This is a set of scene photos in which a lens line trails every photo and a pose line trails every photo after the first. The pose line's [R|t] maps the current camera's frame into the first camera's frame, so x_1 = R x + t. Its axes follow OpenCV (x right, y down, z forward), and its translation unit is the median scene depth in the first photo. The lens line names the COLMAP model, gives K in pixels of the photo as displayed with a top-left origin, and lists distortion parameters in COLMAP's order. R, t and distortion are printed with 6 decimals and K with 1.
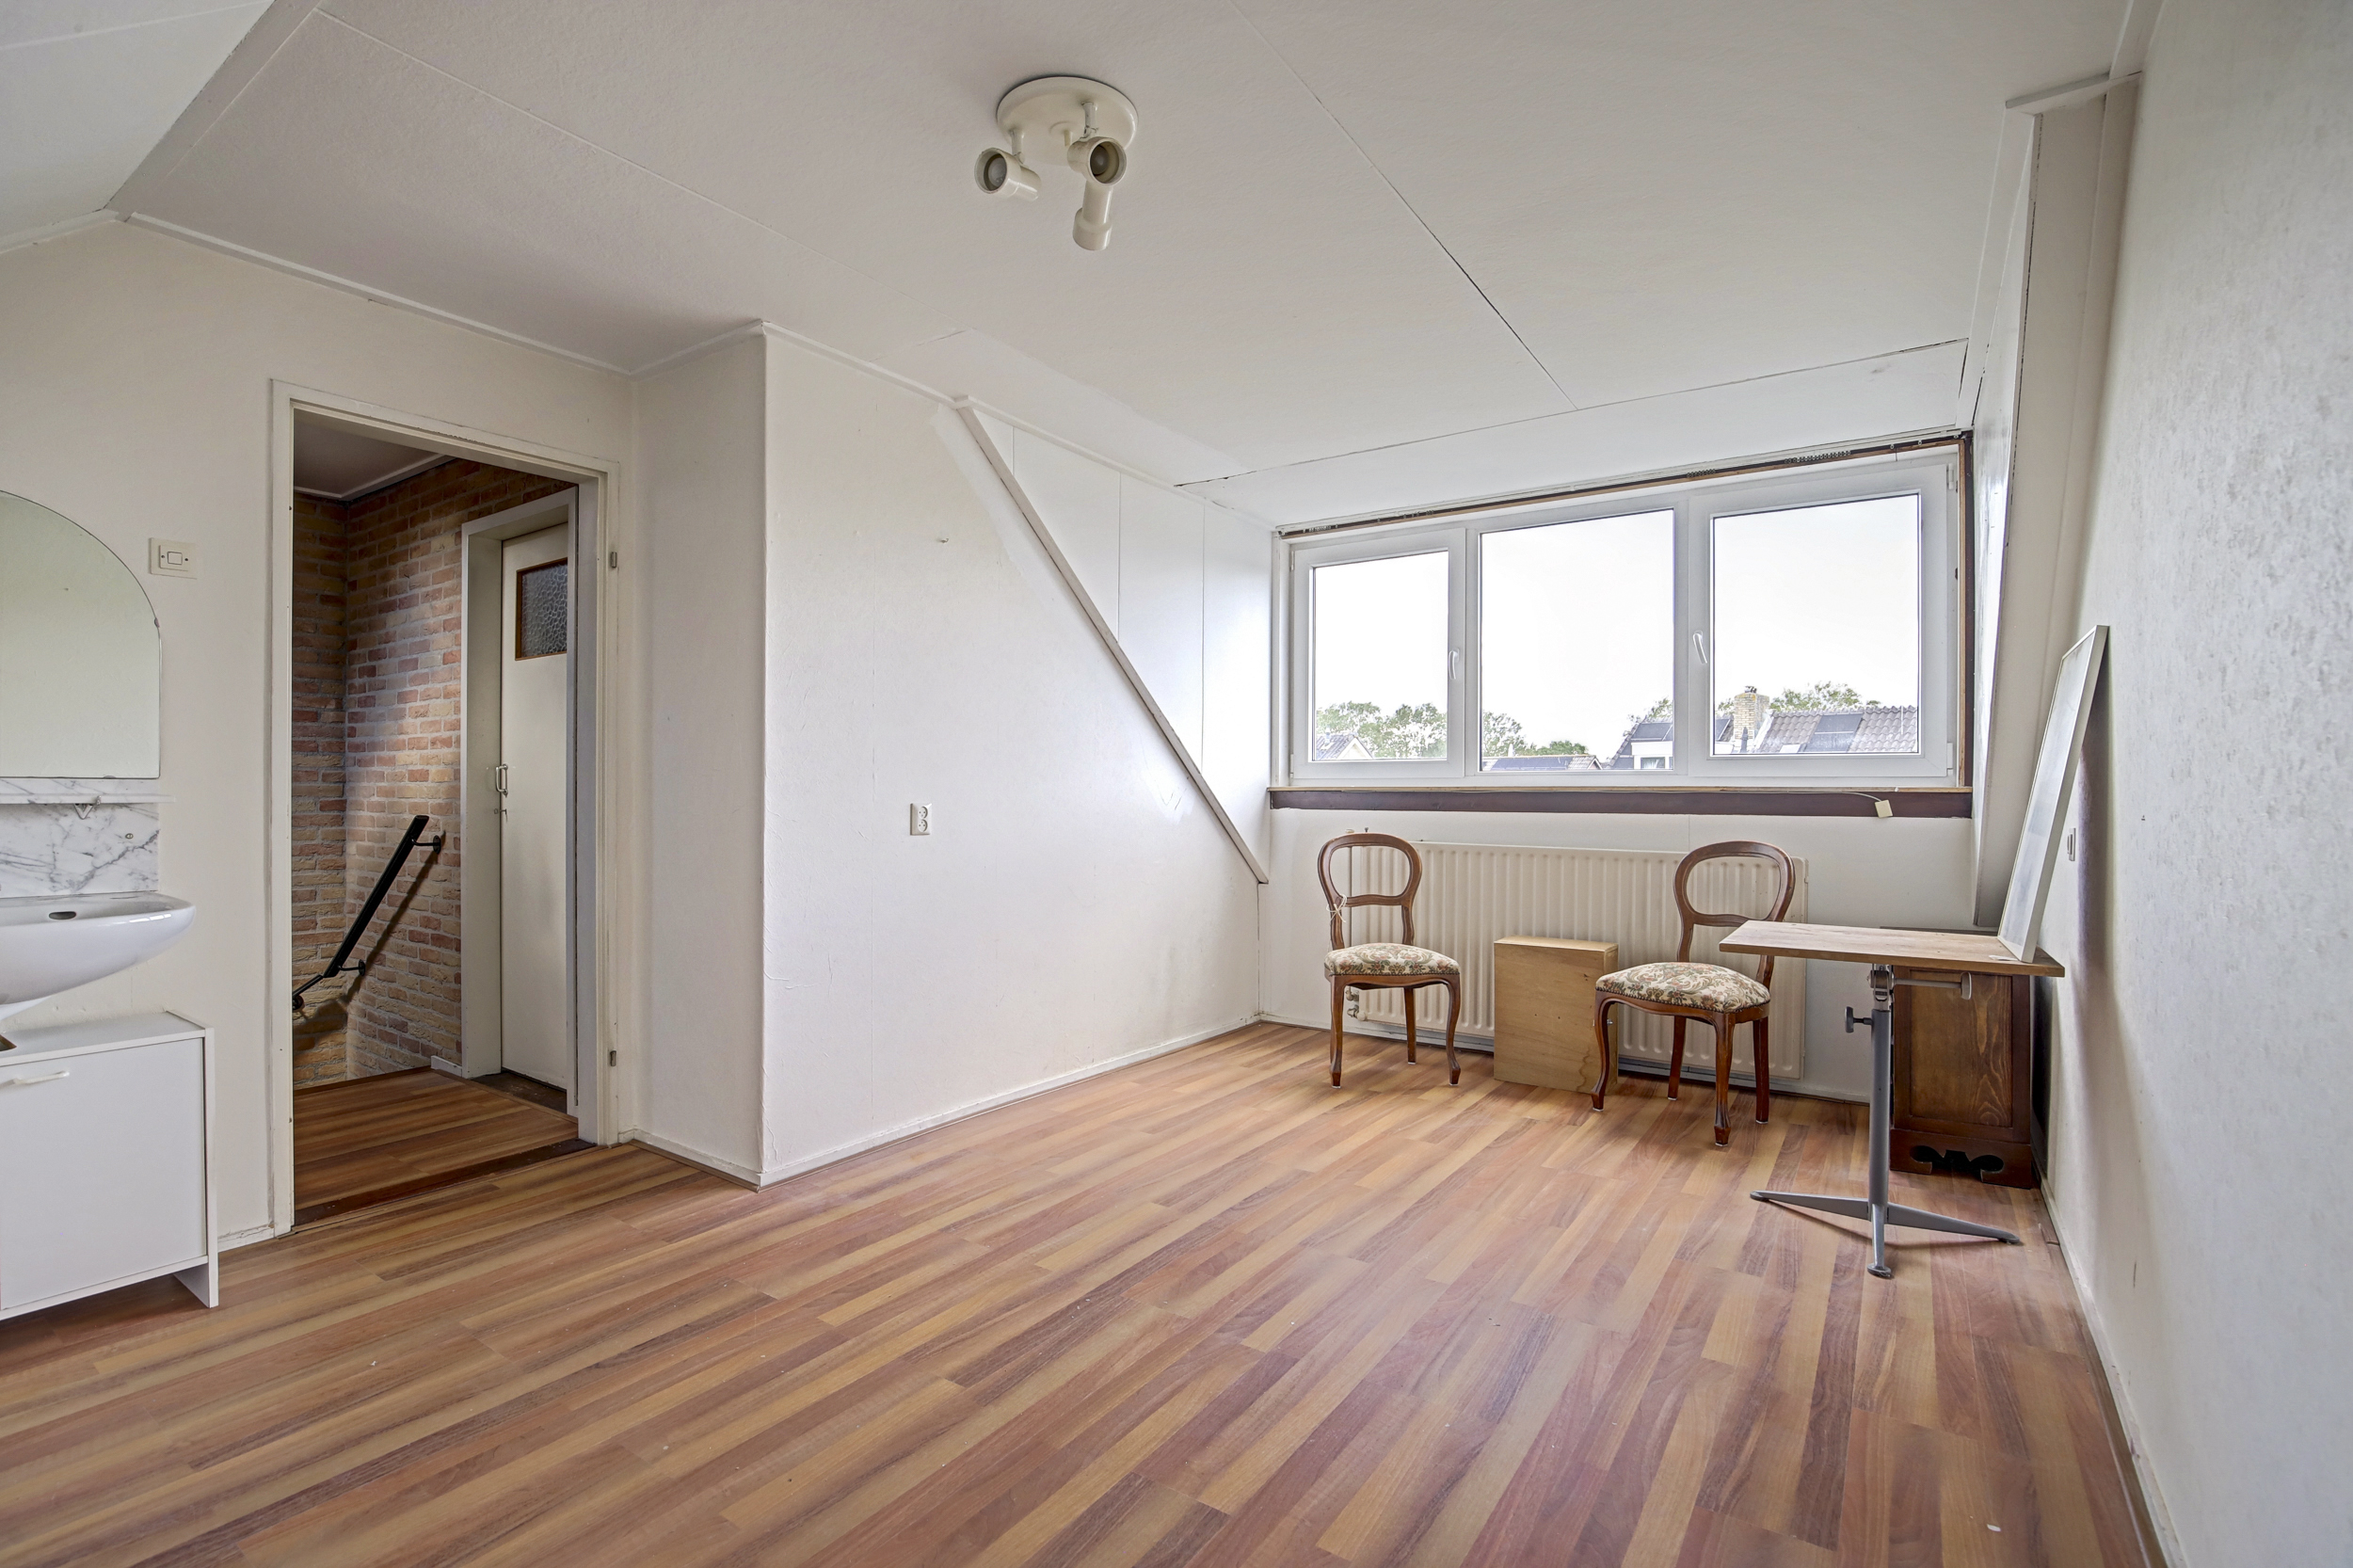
lens RADIAL K [[1086.1, 0, 1173.8], [0, 1086.1, 784.1], [0, 0, 1]] dist [-0.021990, 0.005536]
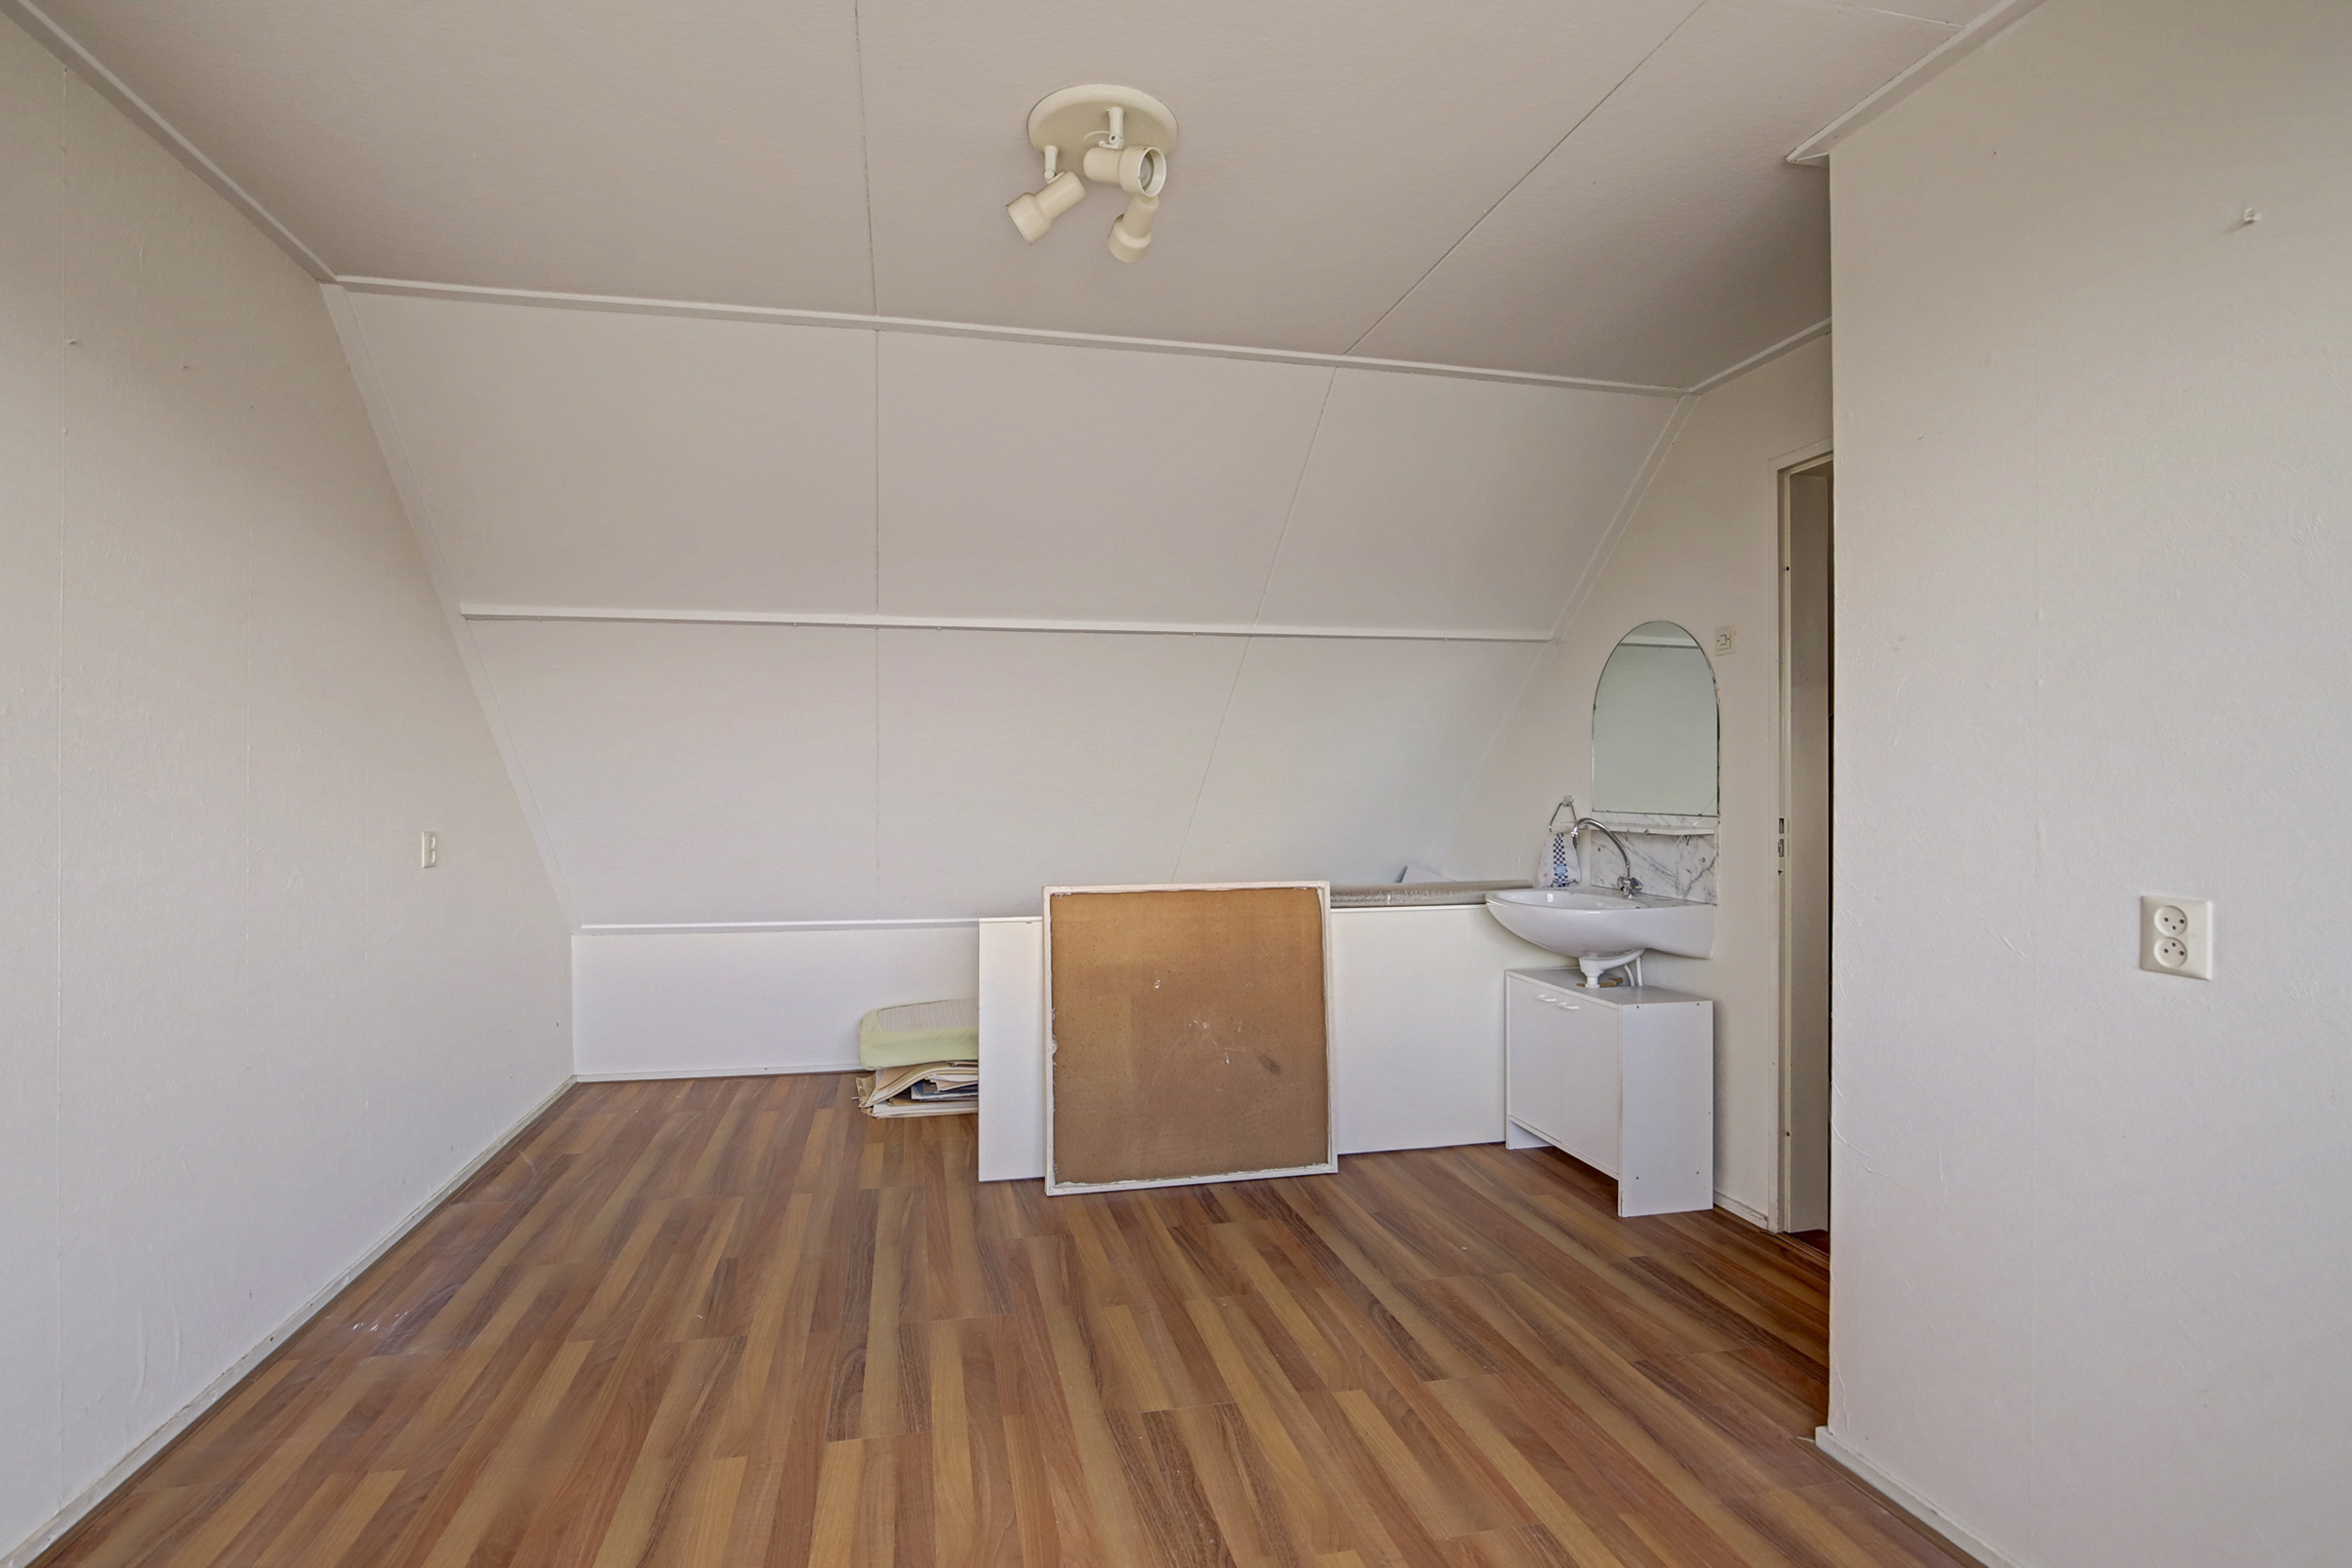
lens RADIAL K [[1113.9, 0, 1131.0], [0, 1113.9, 792.5], [0, 0, 1]] dist [-0.012489, 0.002133]
pose [[-0.687949, -0.004775, -0.725744, 0.526777], [-0.004669, 0.999987, -0.002153, -0.029979], [0.725744, 0.001907, -0.687962, 1.536422]]
